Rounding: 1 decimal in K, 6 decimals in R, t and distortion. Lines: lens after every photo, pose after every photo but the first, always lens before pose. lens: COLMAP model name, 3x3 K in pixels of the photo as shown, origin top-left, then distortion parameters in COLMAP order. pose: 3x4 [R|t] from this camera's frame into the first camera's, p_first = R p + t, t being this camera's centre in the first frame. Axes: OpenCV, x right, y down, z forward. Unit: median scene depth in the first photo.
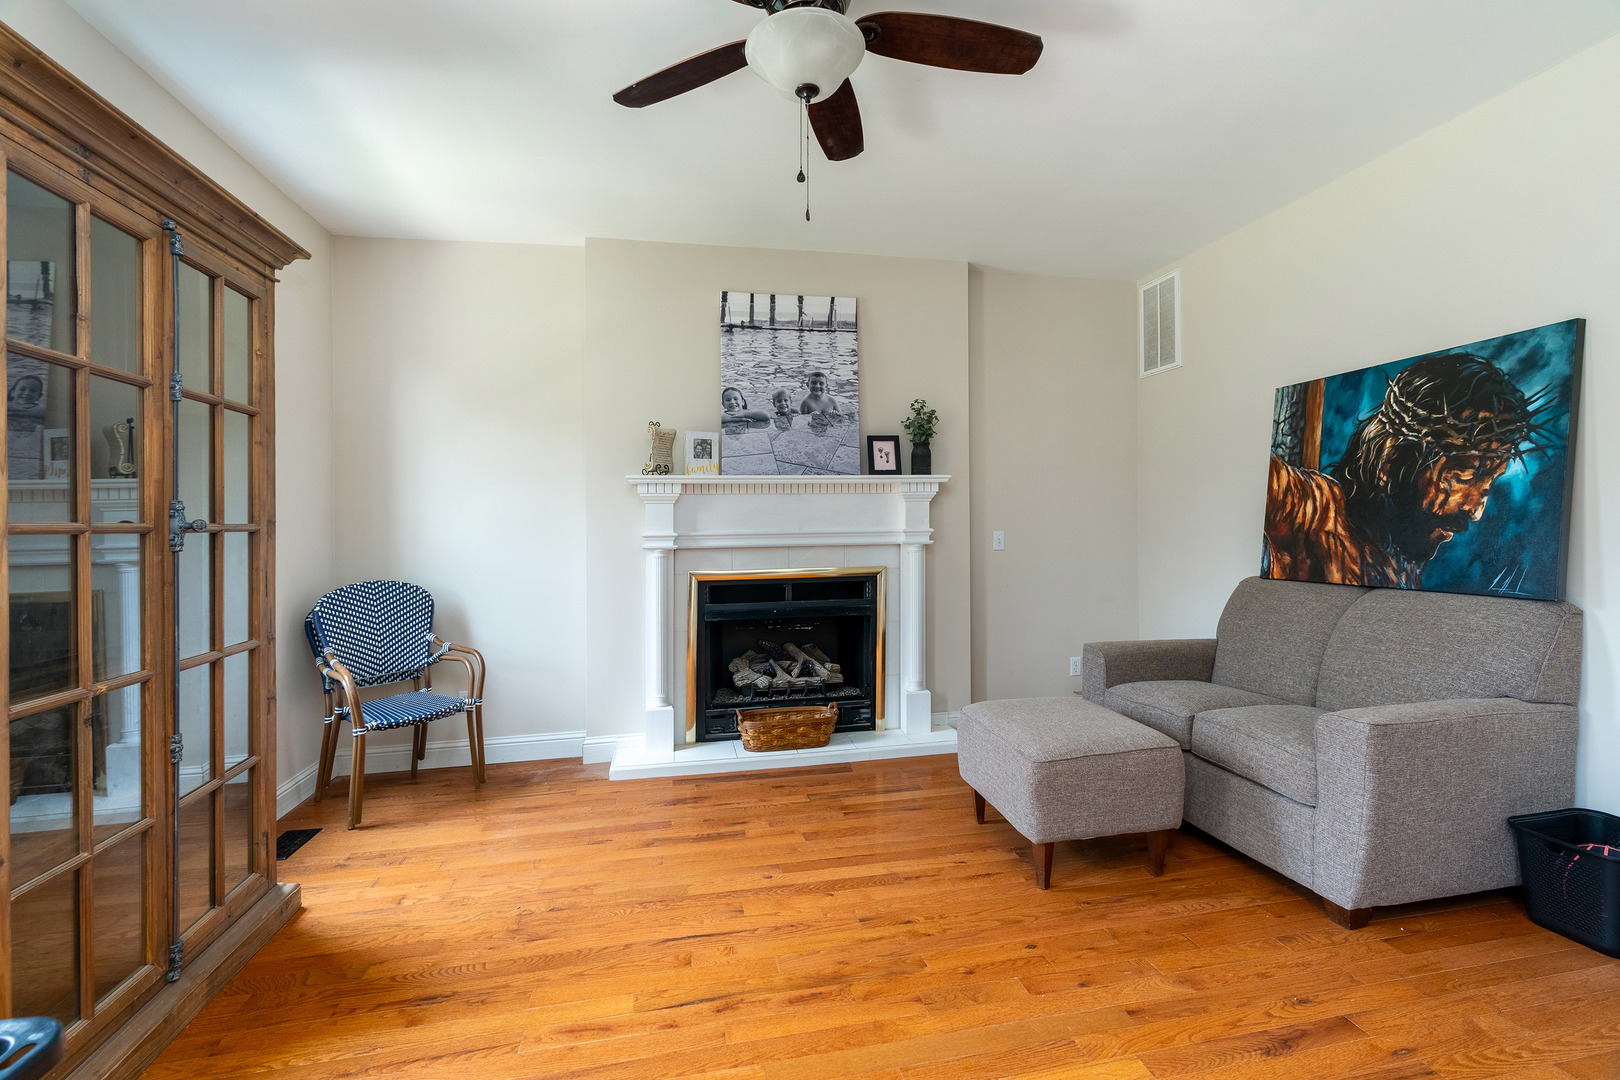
lens RADIAL K [[745.8, 0, 806.4], [0, 745.8, 523.0], [0, 0, 1]] dist [-0.003803, 0.001011]
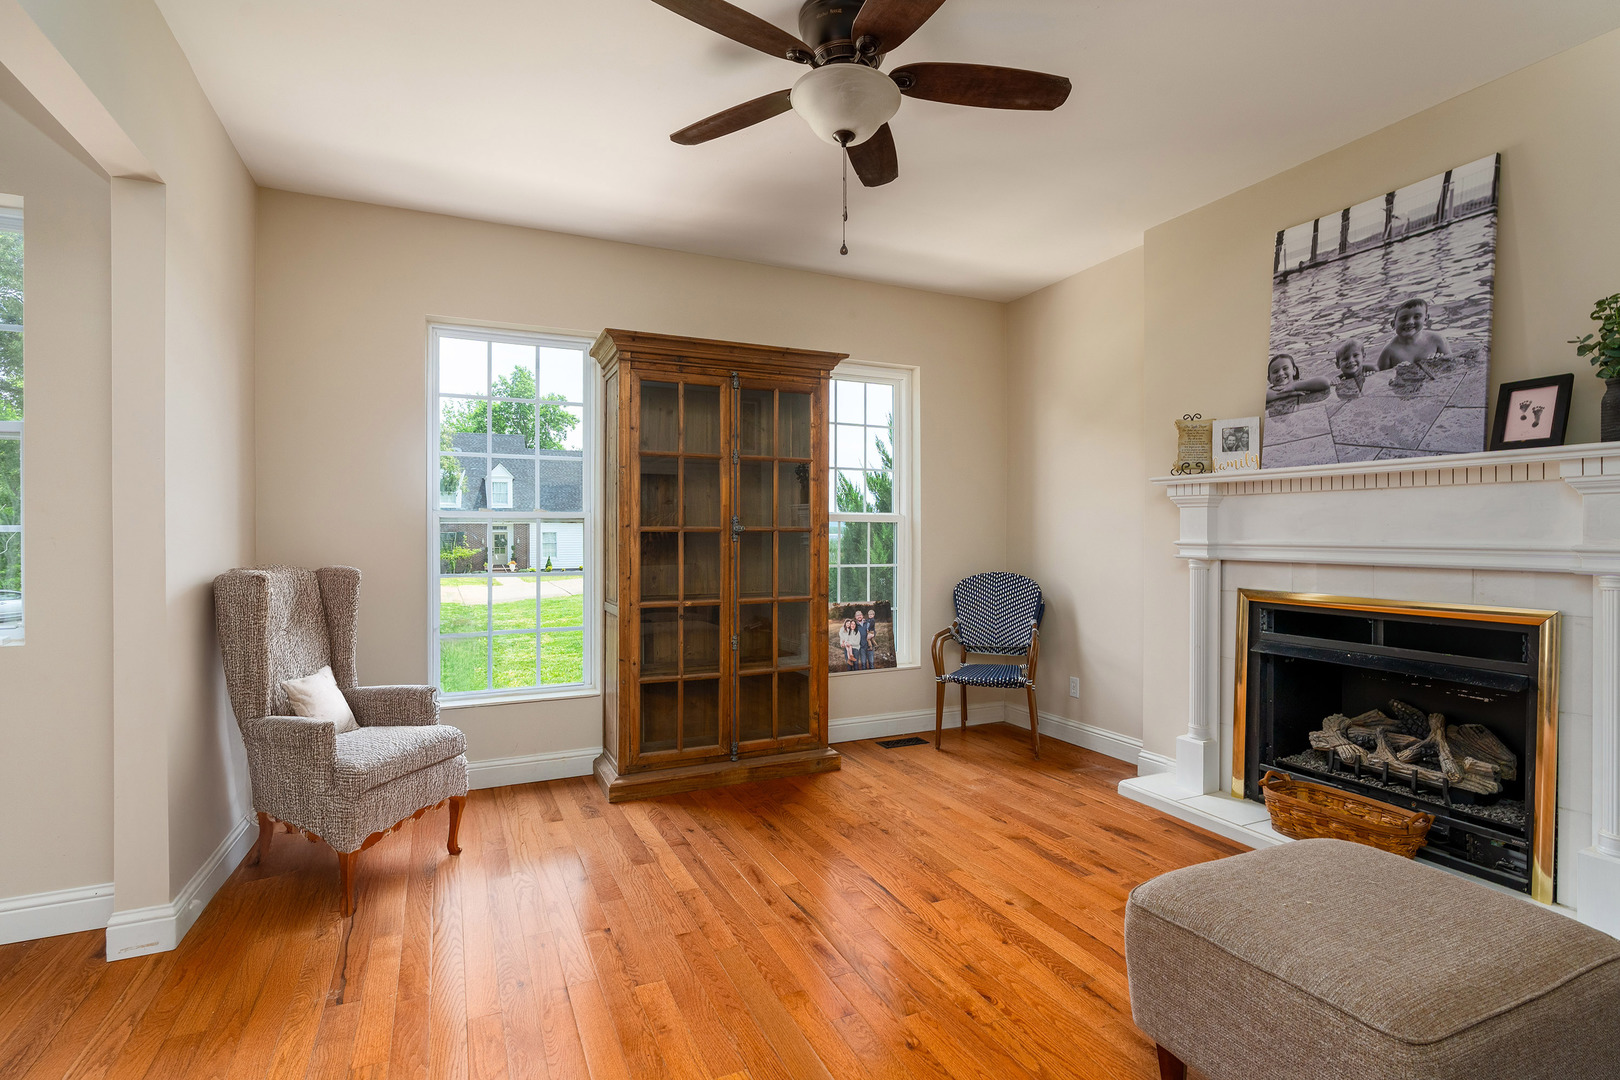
lens RADIAL K [[745.8, 0, 806.4], [0, 745.8, 523.0], [0, 0, 1]] dist [-0.003803, 0.001011]
pose [[0.246248, 0.004321, -0.969197, 0.521045], [0.000863, 0.999989, 0.004677, -0.011231], [0.969207, -0.001988, 0.246241, 0.330205]]
